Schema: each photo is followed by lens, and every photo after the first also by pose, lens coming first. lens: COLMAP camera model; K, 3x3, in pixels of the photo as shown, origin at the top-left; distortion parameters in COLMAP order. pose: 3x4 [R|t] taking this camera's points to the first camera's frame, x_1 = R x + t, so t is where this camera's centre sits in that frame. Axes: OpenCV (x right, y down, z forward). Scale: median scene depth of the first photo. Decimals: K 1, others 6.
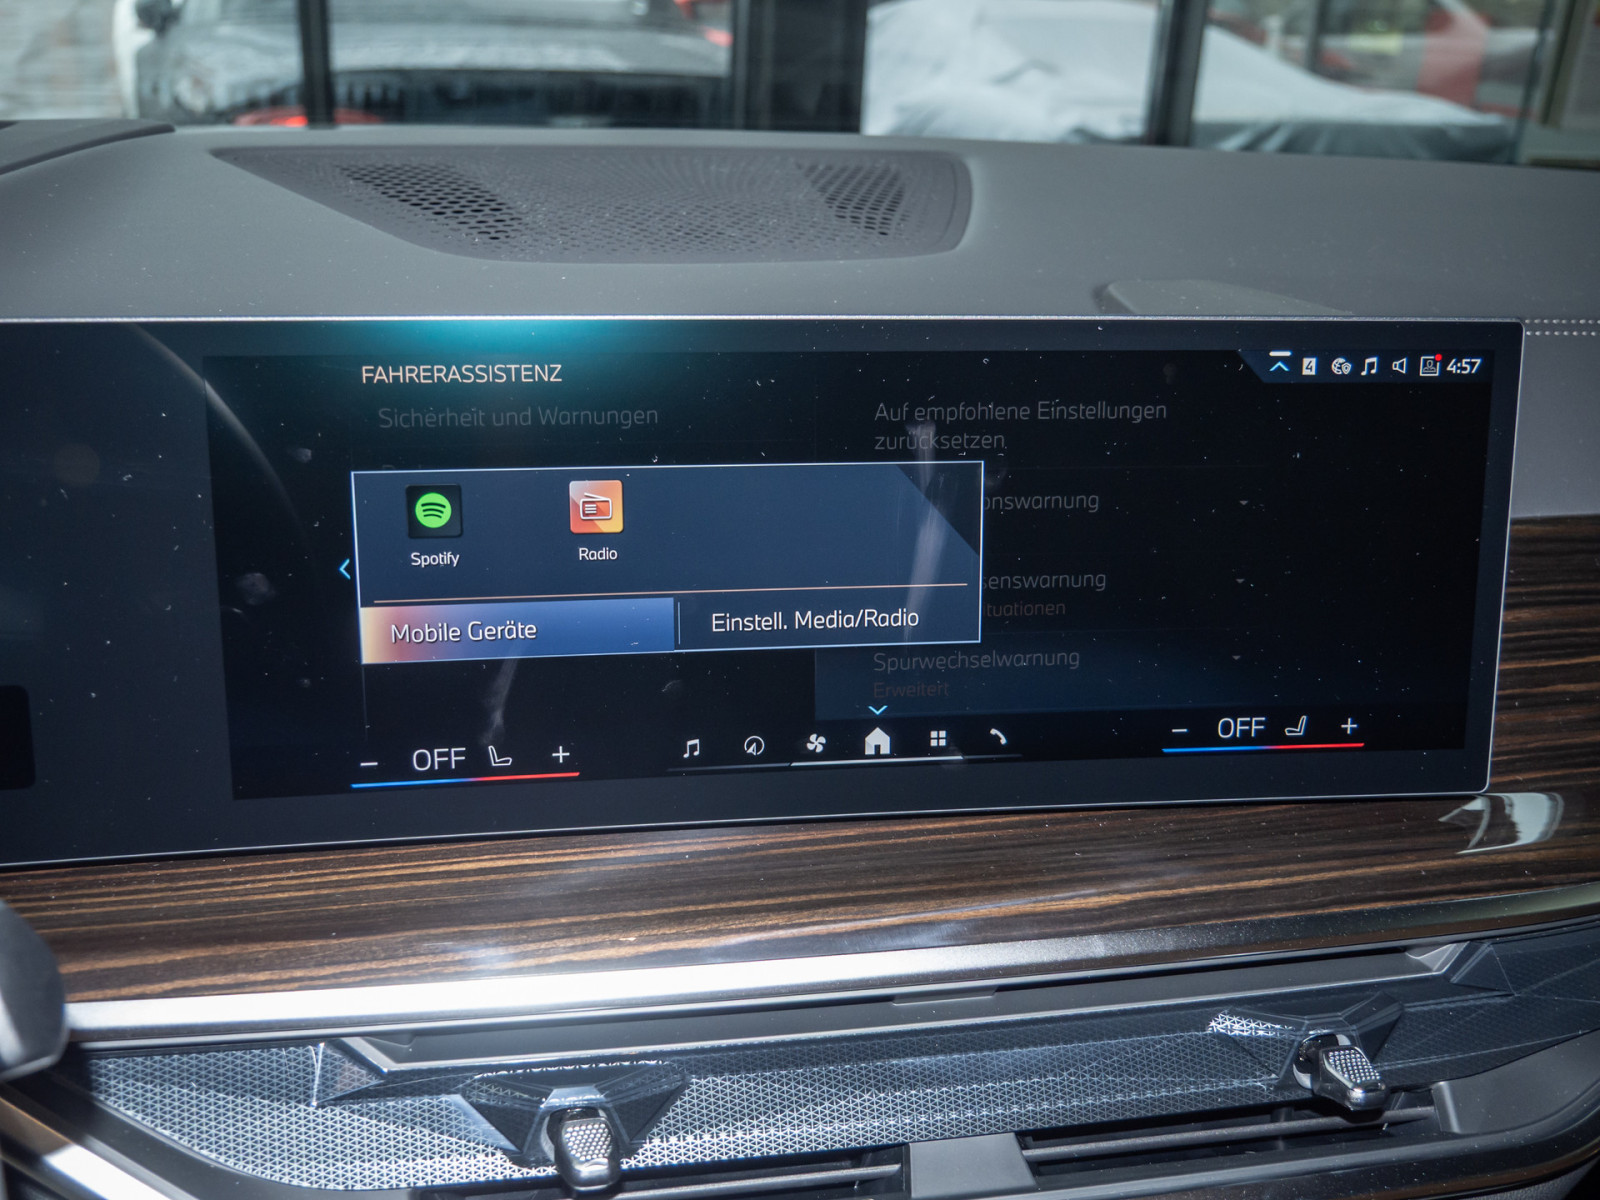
lens RADIAL K [[1570.2, 0, 796.4], [0, 1570.2, 596.5], [0, 0, 1]] dist [0.007670, 0.000000]
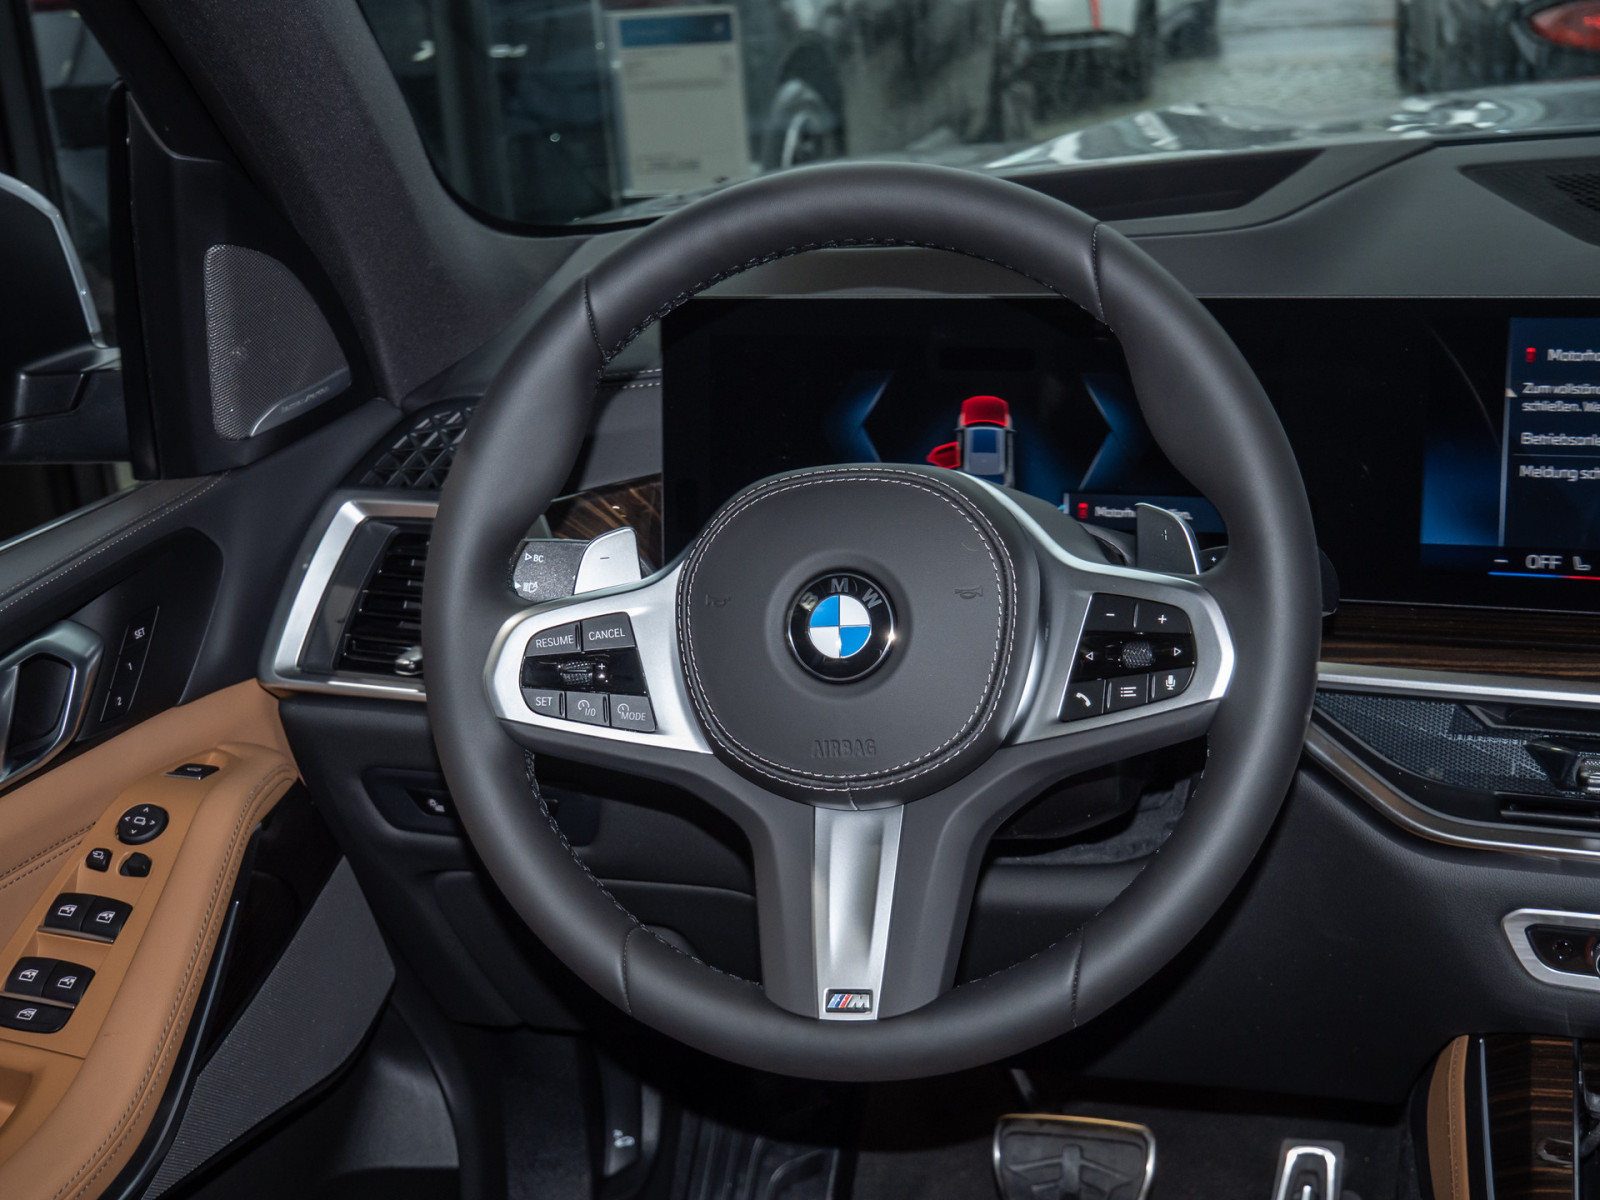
lens RADIAL K [[2449.4, 0, 786.1], [0, 2449.4, 592.2], [0, 0, 1]] dist [0.036258, 0.000000]
pose [[0.808339, 0.078118, -0.583511, 0.620176], [-0.103200, 0.994612, -0.009808, 0.236219], [0.579601, 0.068147, 0.812046, -1.510401]]
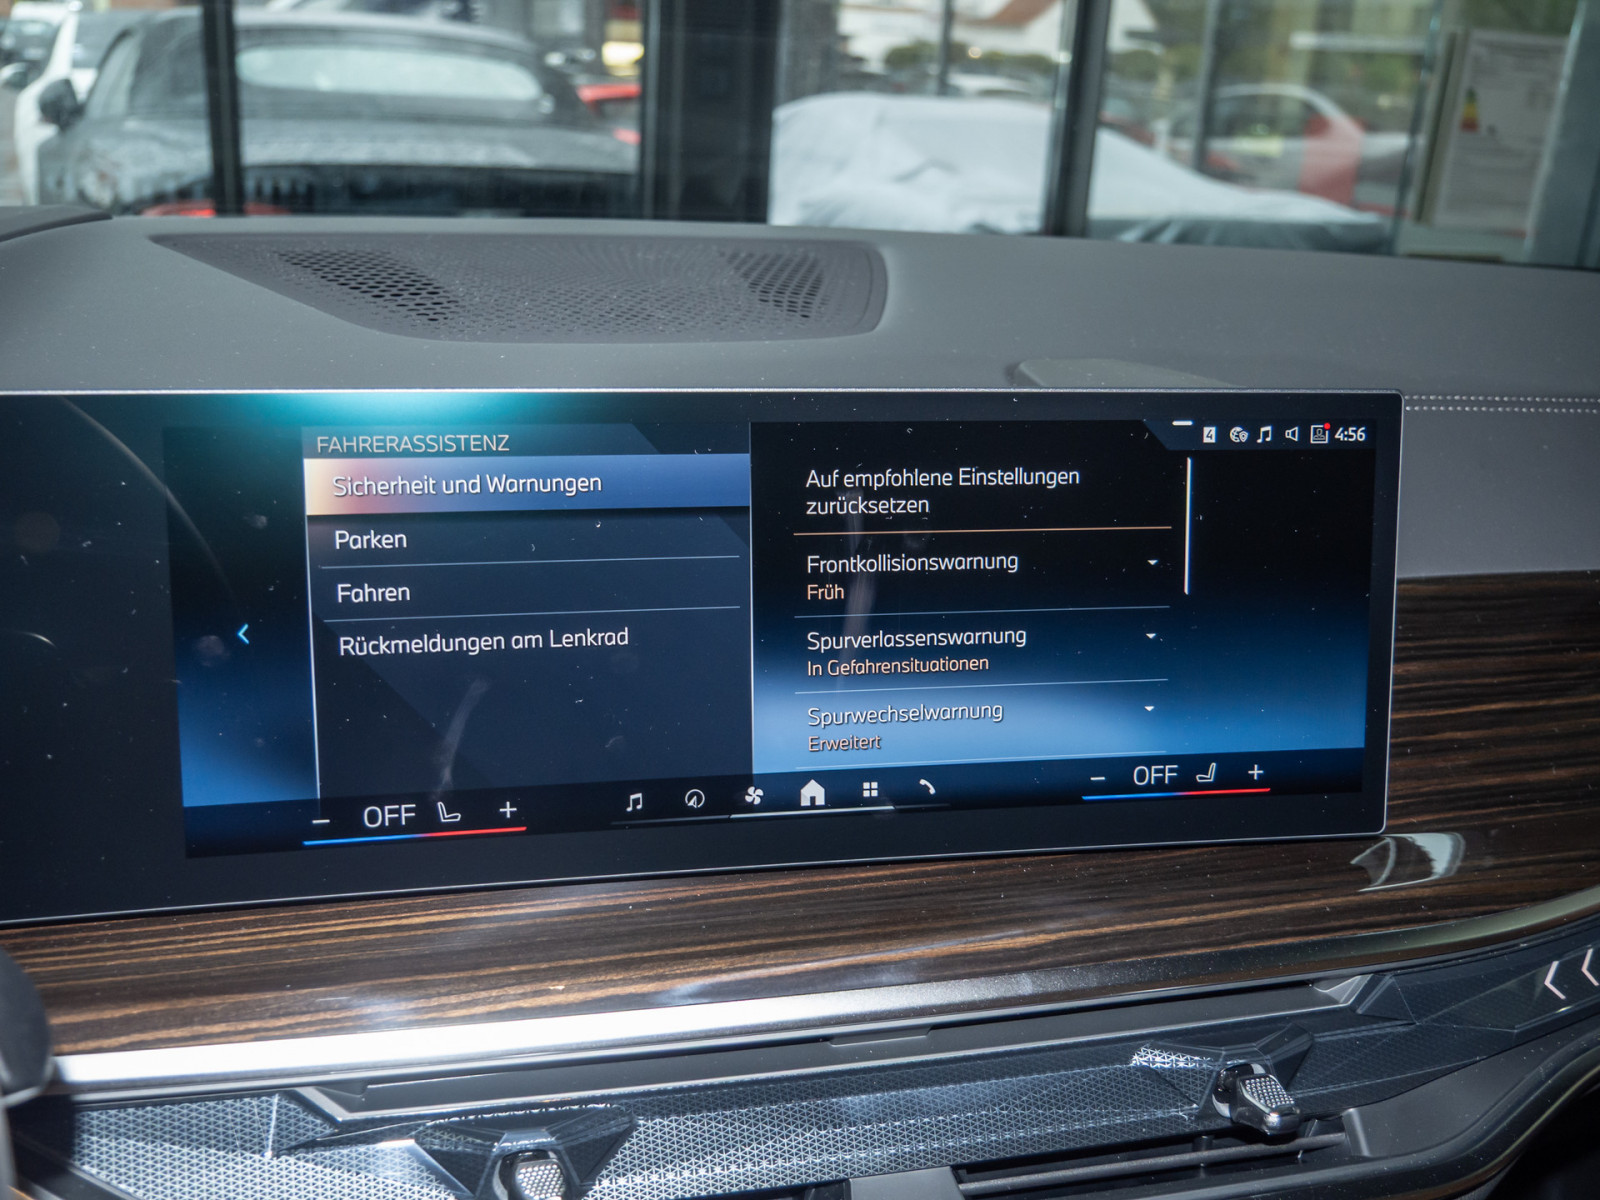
lens RADIAL K [[1570.2, 0, 790.0], [0, 1570.2, 599.6], [0, 0, 1]] dist [0.007670, 0.000000]
pose [[0.998443, -0.009484, 0.054966, -0.019819], [0.012516, 0.998403, -0.055081, 0.021621], [-0.054355, 0.055683, 0.996968, -0.048758]]
